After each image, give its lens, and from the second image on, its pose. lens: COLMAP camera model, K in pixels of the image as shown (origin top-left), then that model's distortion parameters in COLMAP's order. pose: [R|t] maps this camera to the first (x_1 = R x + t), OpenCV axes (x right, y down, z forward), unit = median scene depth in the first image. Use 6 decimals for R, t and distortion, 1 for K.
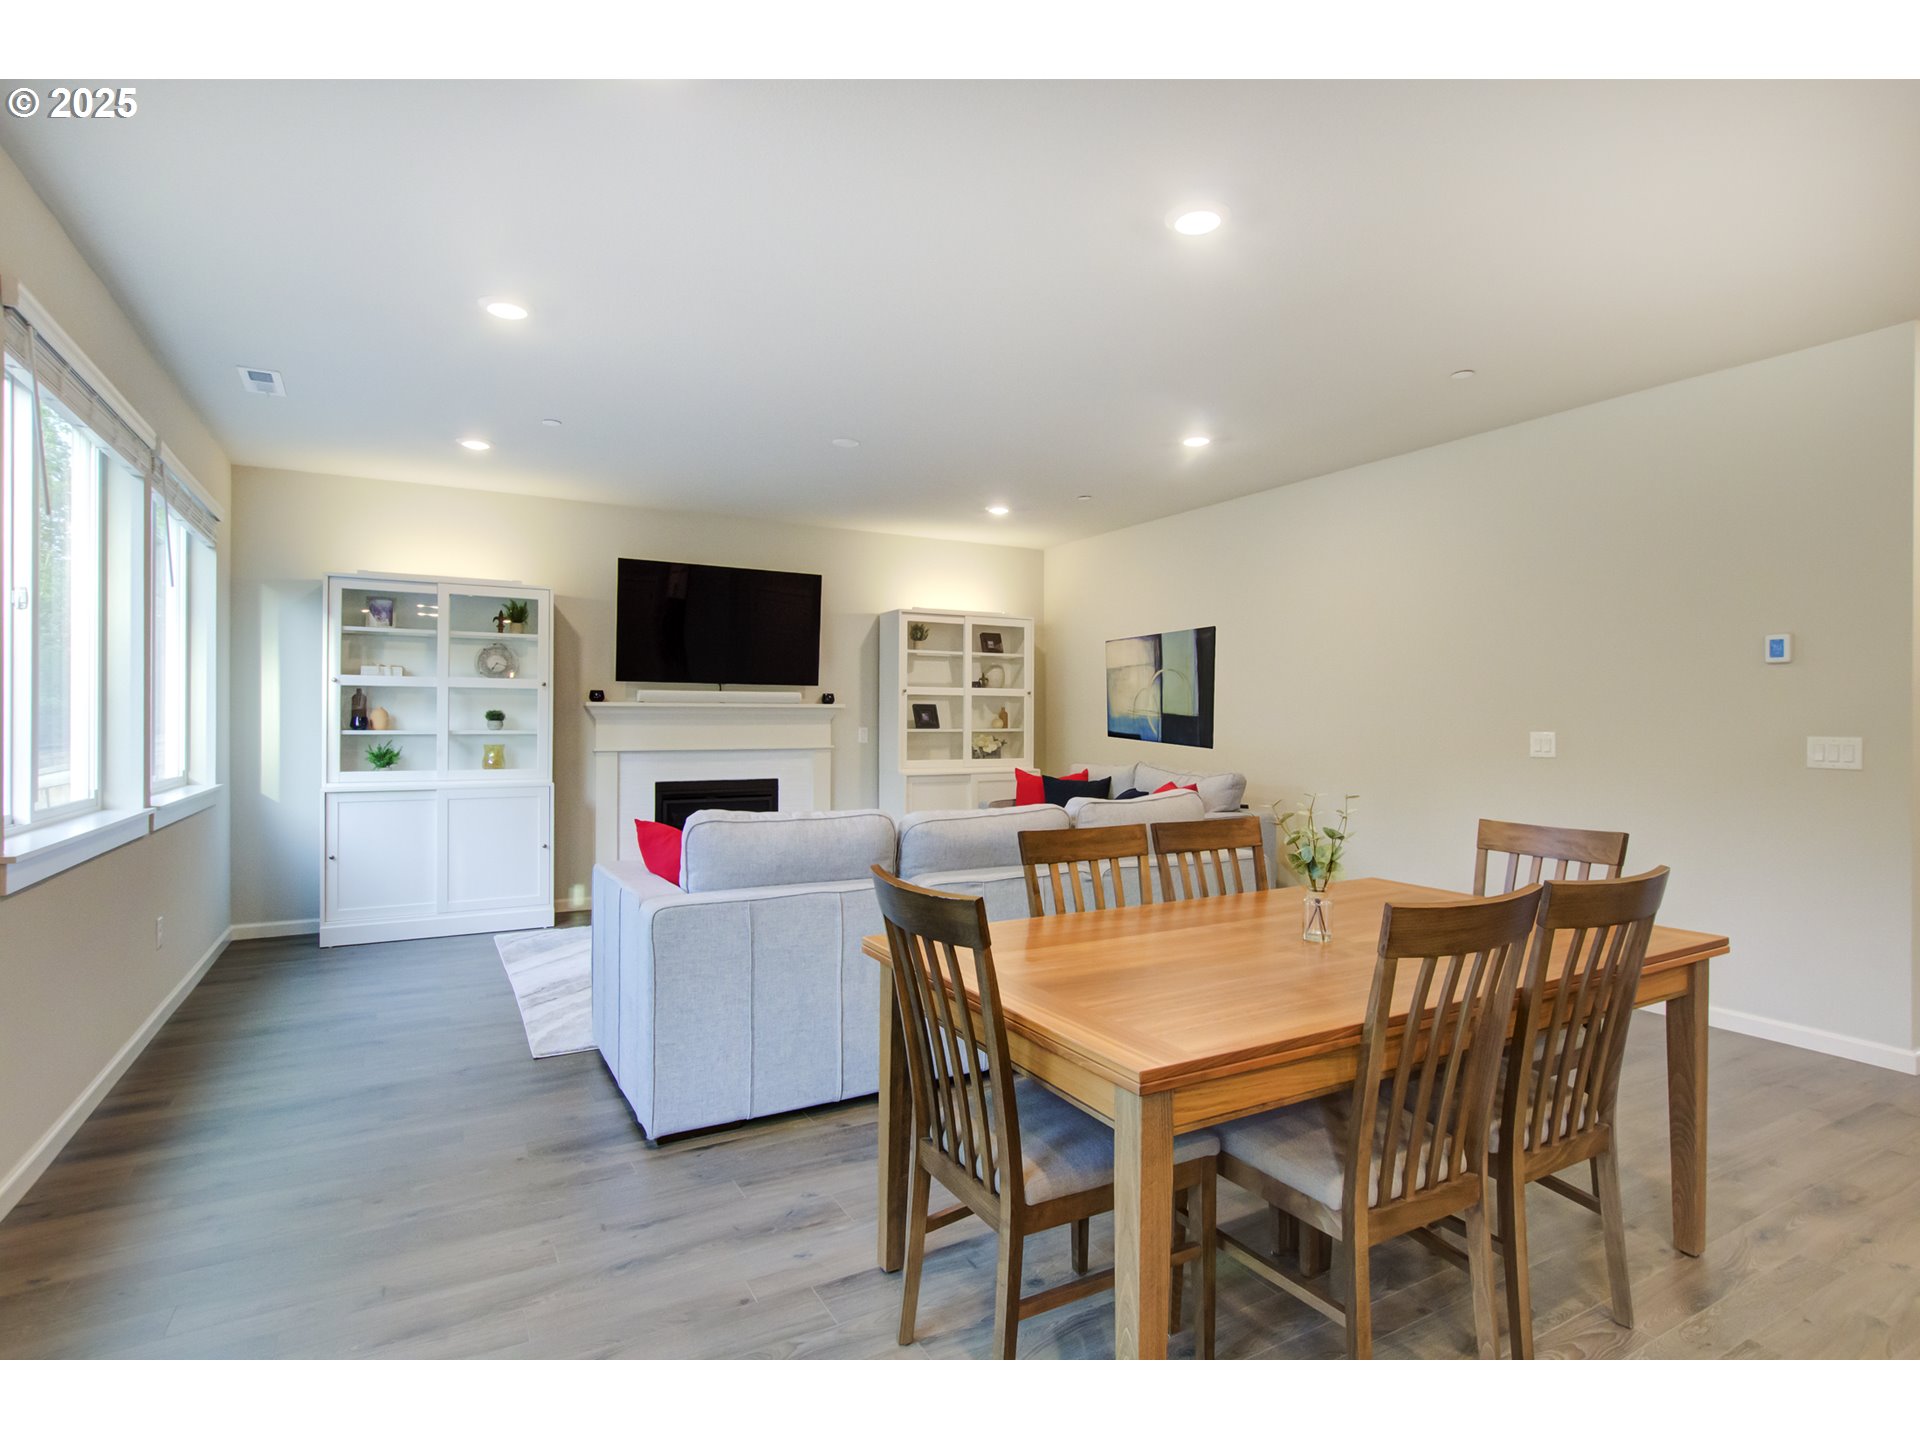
lens RADIAL K [[972.4, 0, 974.9], [0, 972.4, 721.0], [0, 0, 1]] dist [-0.017082, 0.001929]
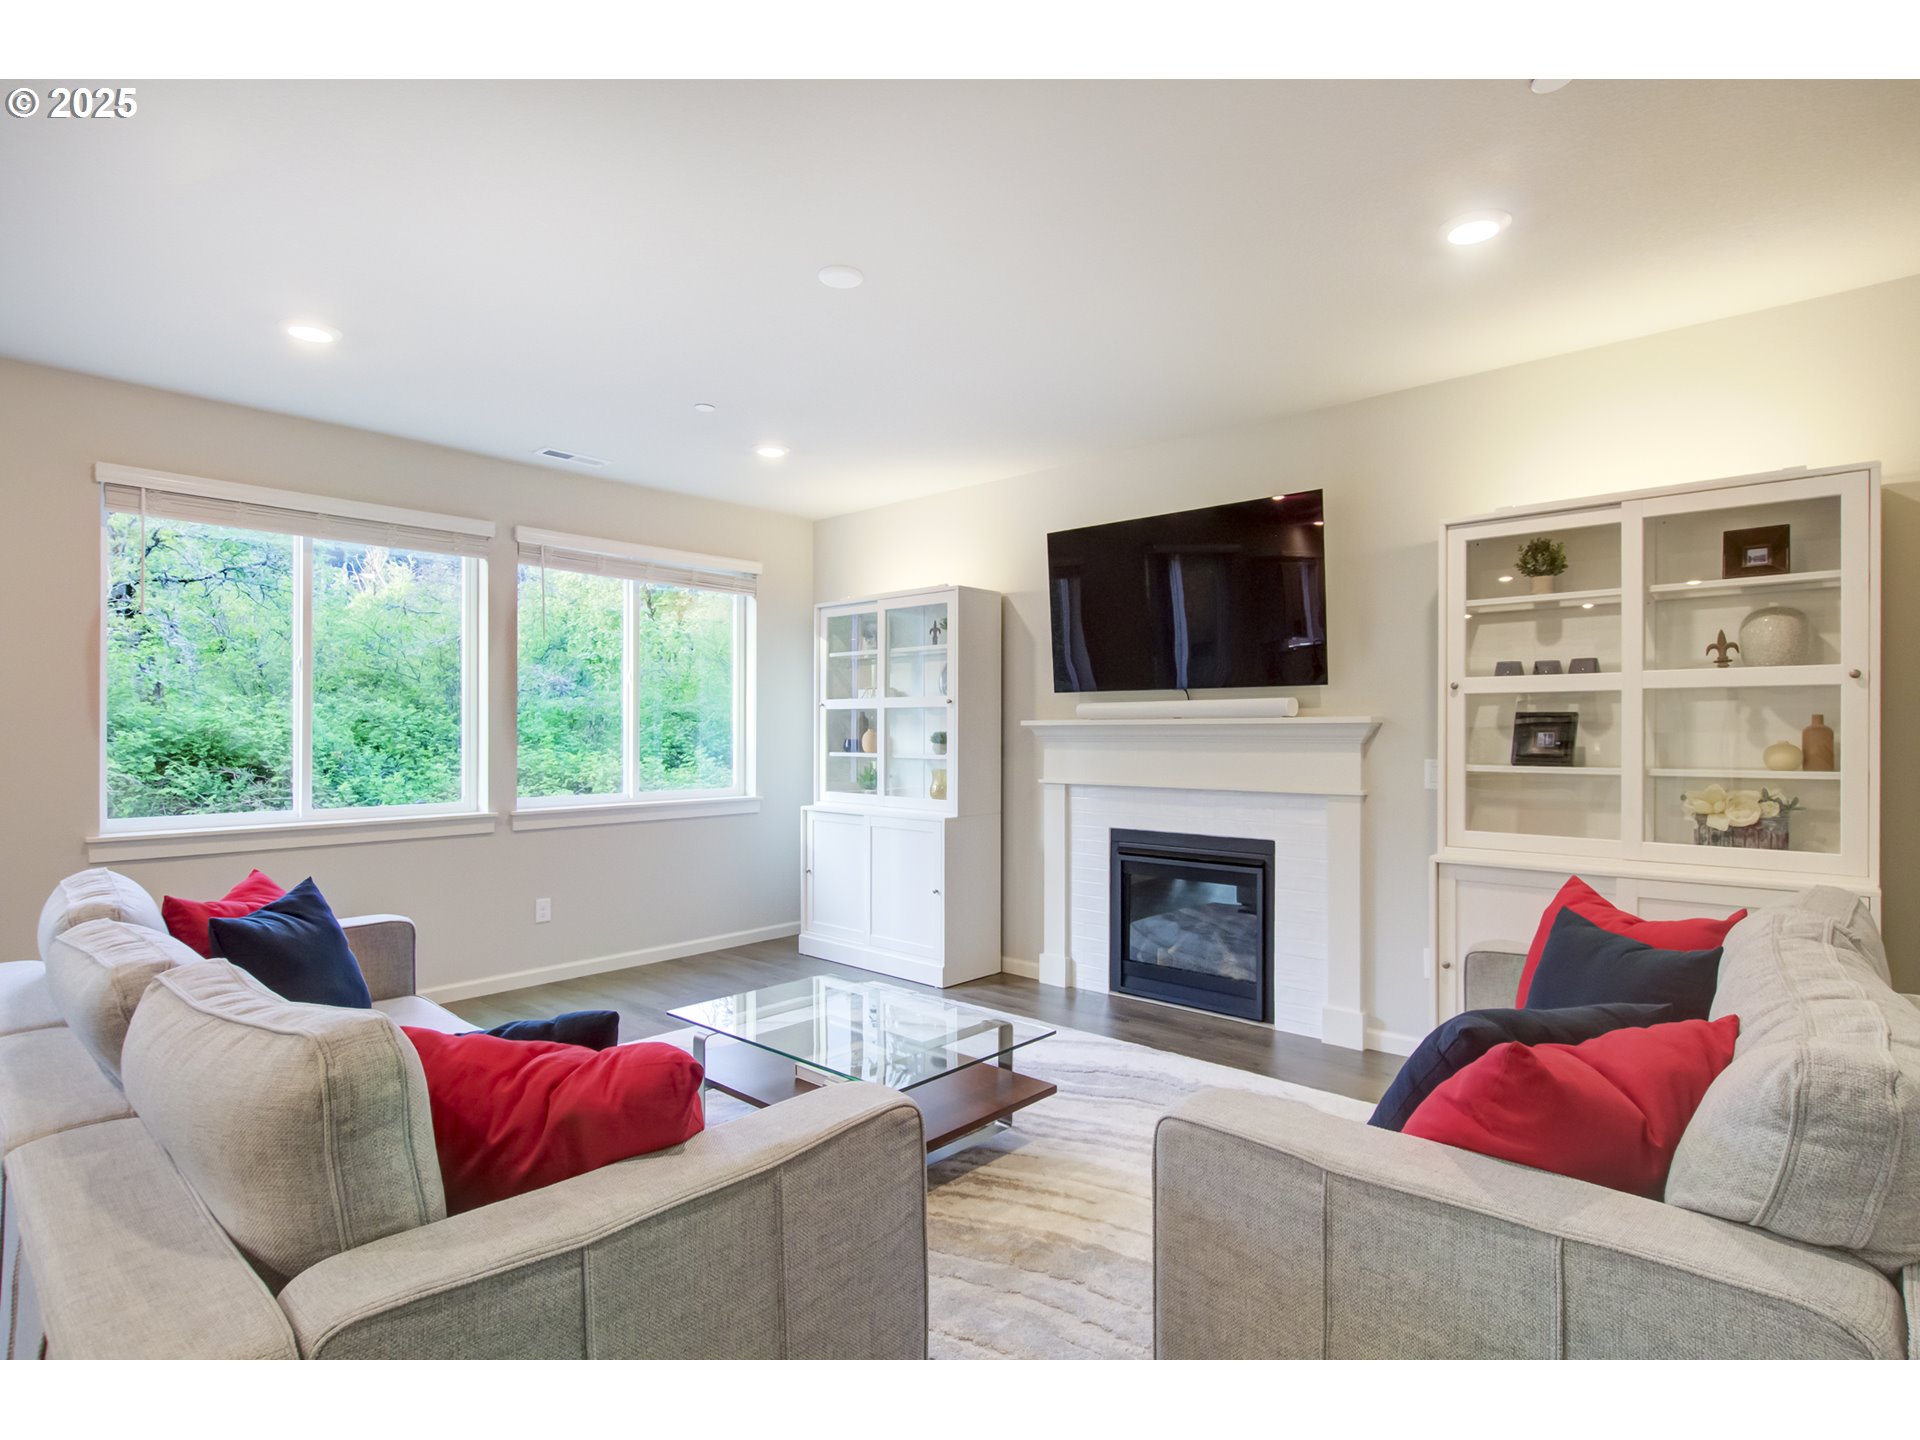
lens RADIAL K [[987.0, 0, 990.5], [0, 987.0, 732.0], [0, 0, 1]] dist [-0.000369, -0.000333]
pose [[0.321628, -0.001428, -0.946865, 0.372410], [0.003231, 0.999995, -0.000411, -0.010374], [0.946861, -0.002927, 0.321630, 0.726815]]
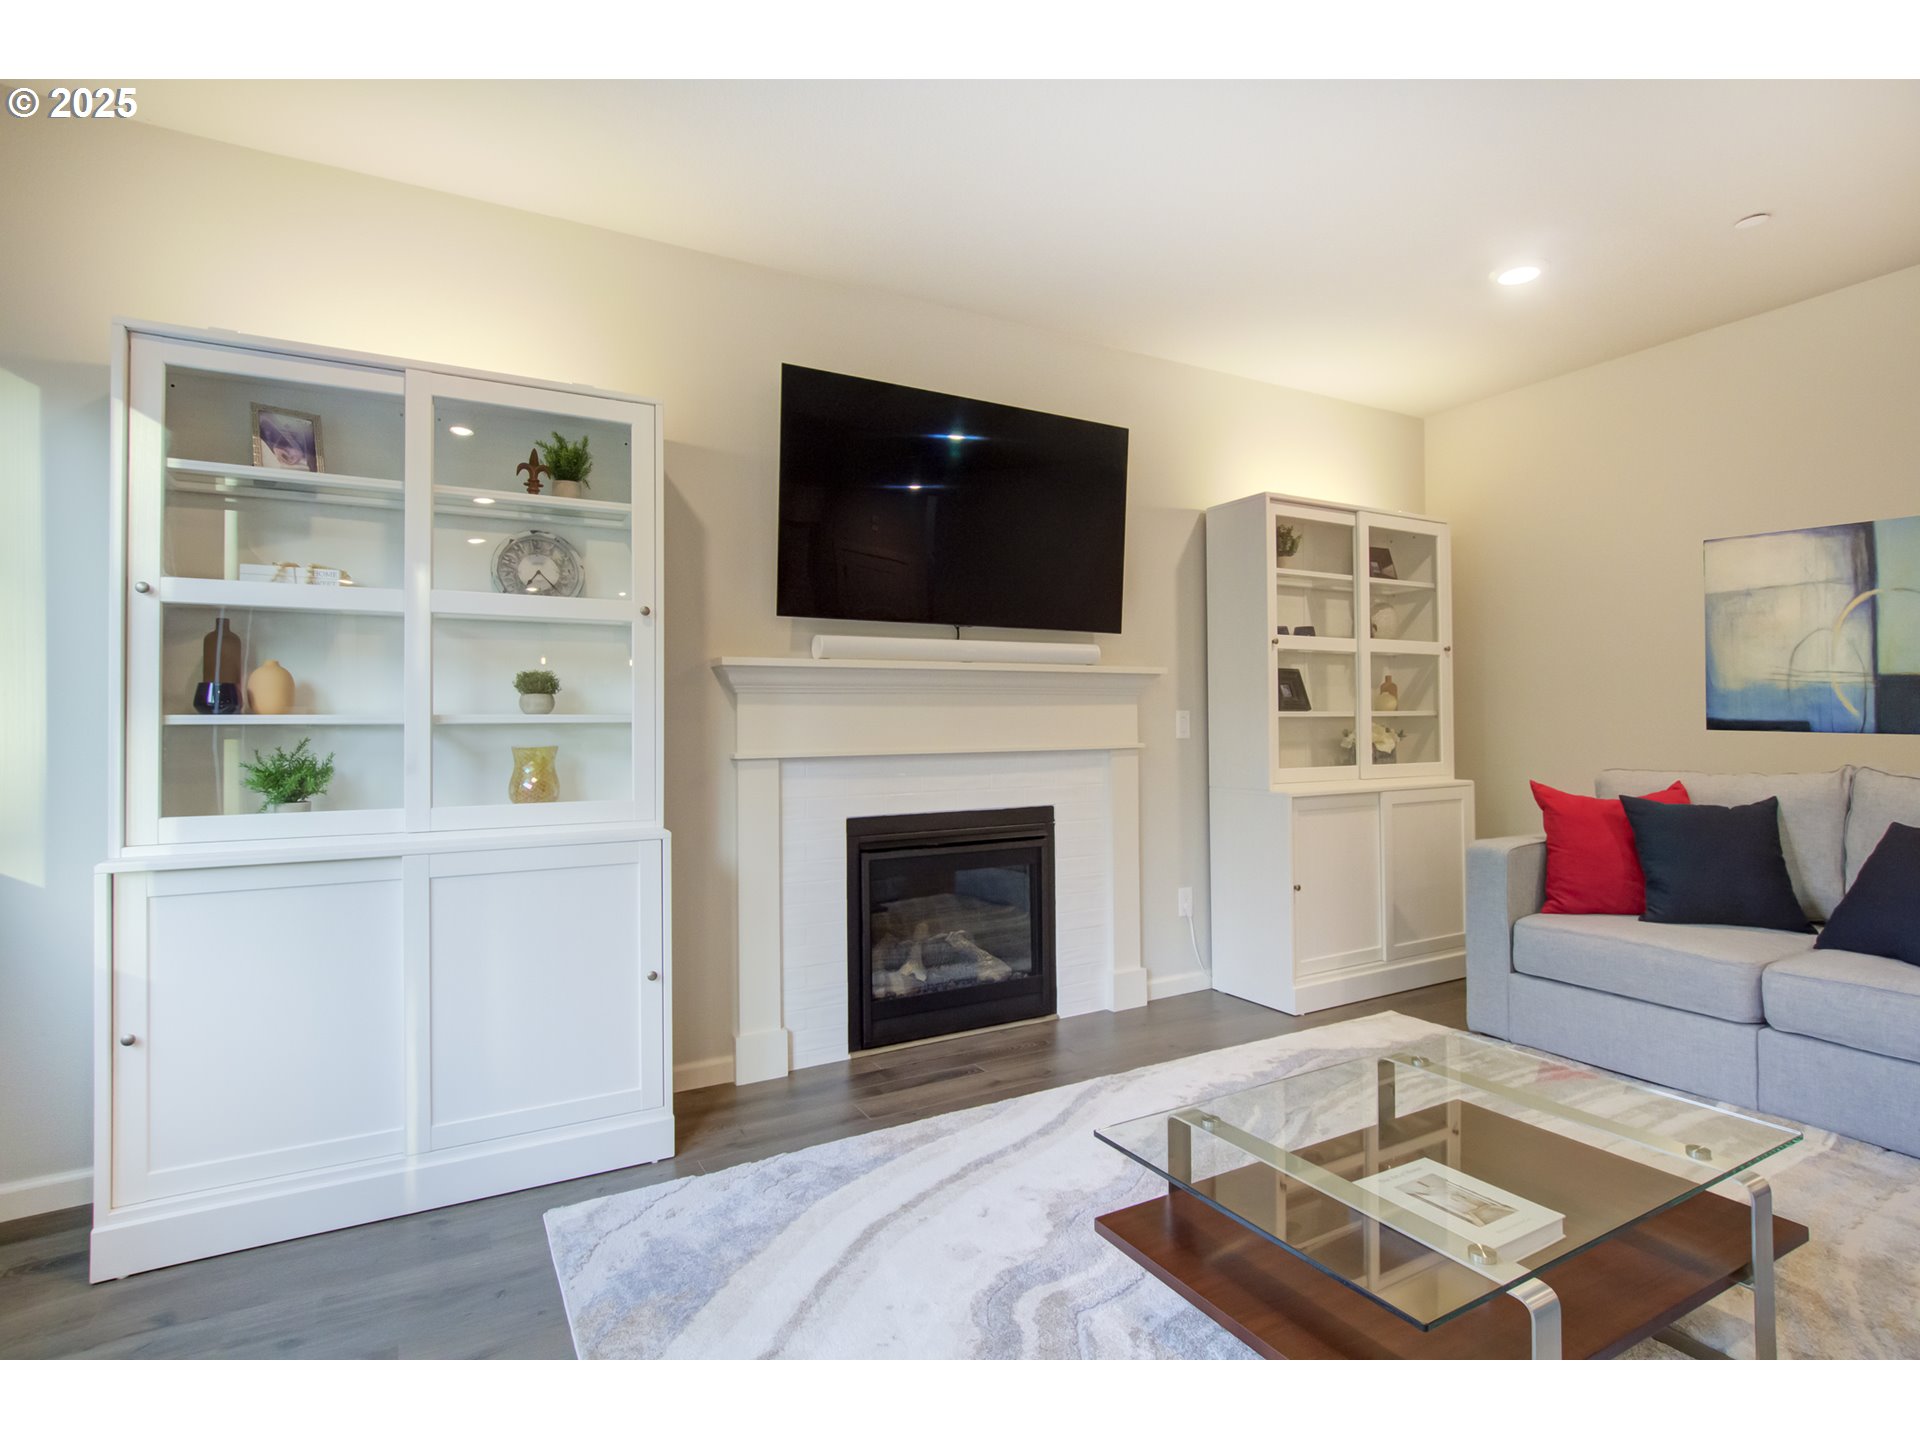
lens RADIAL K [[979.6, 0, 972.0], [0, 979.6, 709.3], [0, 0, 1]] dist [-0.003375, -0.001598]
pose [[0.999926, -0.011572, -0.003745, -0.280927], [0.011513, 0.999814, -0.015505, 0.015843], [0.003924, 0.015461, 0.999873, 0.525279]]
